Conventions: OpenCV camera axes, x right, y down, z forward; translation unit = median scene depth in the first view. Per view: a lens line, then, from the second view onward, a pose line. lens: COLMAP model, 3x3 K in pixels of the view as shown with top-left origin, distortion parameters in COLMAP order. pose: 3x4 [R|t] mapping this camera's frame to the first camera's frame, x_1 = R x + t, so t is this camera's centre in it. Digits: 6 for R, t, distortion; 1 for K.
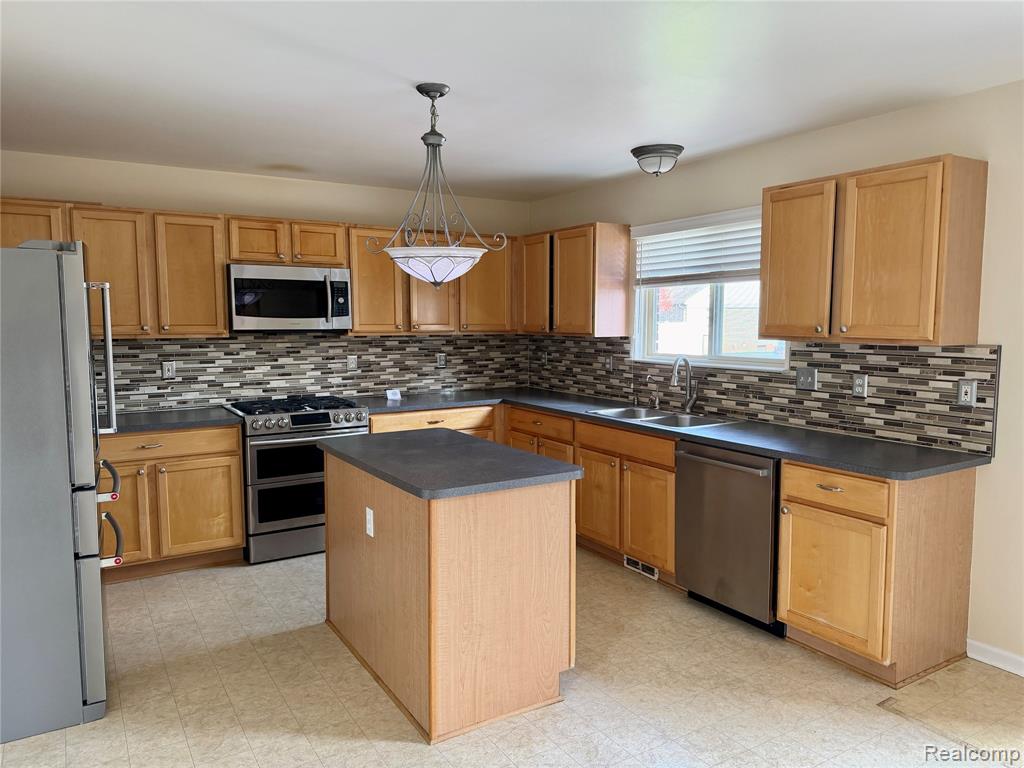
lens RADIAL K [[724.9, 0, 504.6], [0, 724.9, 385.5], [0, 0, 1]] dist [0.059510, -0.024075]
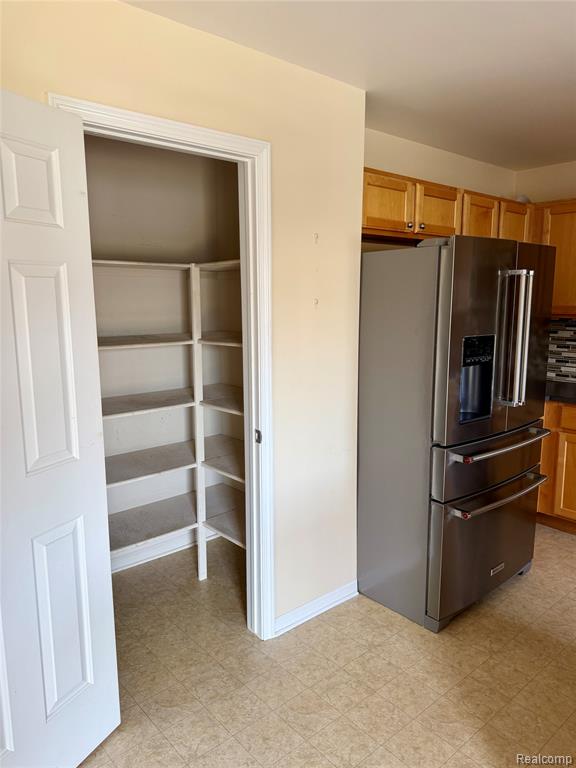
lens RADIAL K [[543.7, 0, 309.6], [0, 543.7, 389.9], [0, 0, 1]] dist [0.059510, -0.024075]
pose [[0.191778, 0.165029, -0.967464, 0.137982], [-0.084512, 0.984877, 0.151247, -0.039888], [0.977793, 0.052756, 0.202825, 0.343250]]
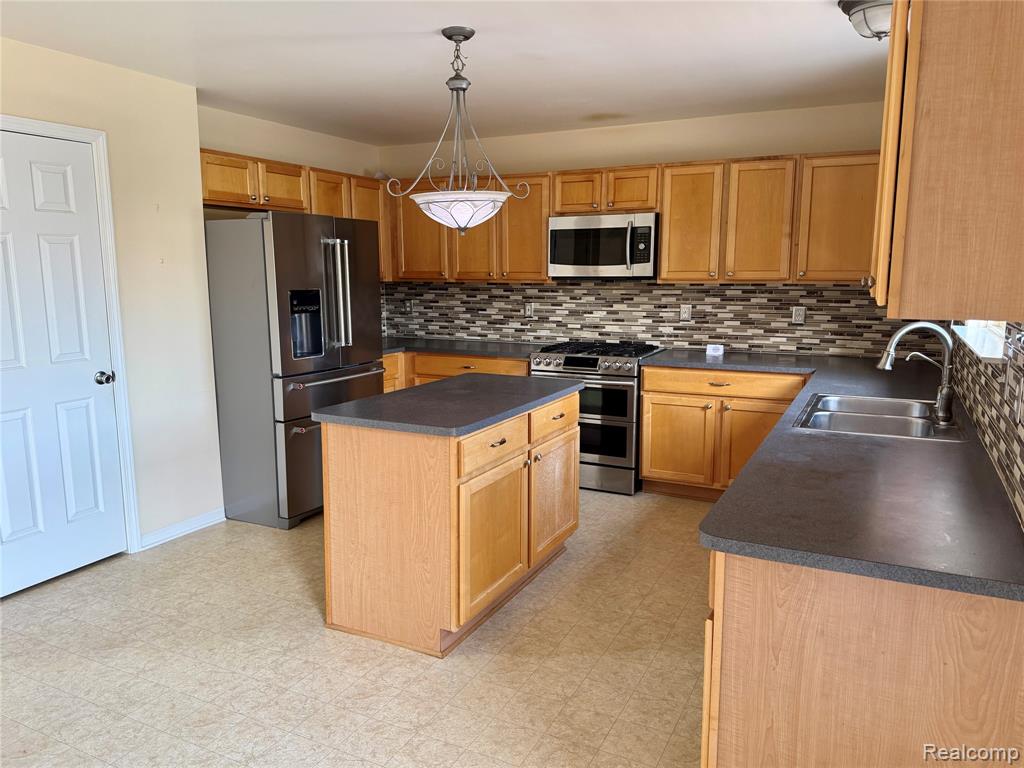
lens RADIAL K [[724.9, 0, 507.6], [0, 724.9, 387.3], [0, 0, 1]] dist [0.059510, -0.024075]
pose [[0.533180, 0.137162, -0.834809, 0.539402], [-0.078419, 0.990534, 0.112663, -0.026491], [0.842360, 0.005395, 0.538889, 0.332783]]
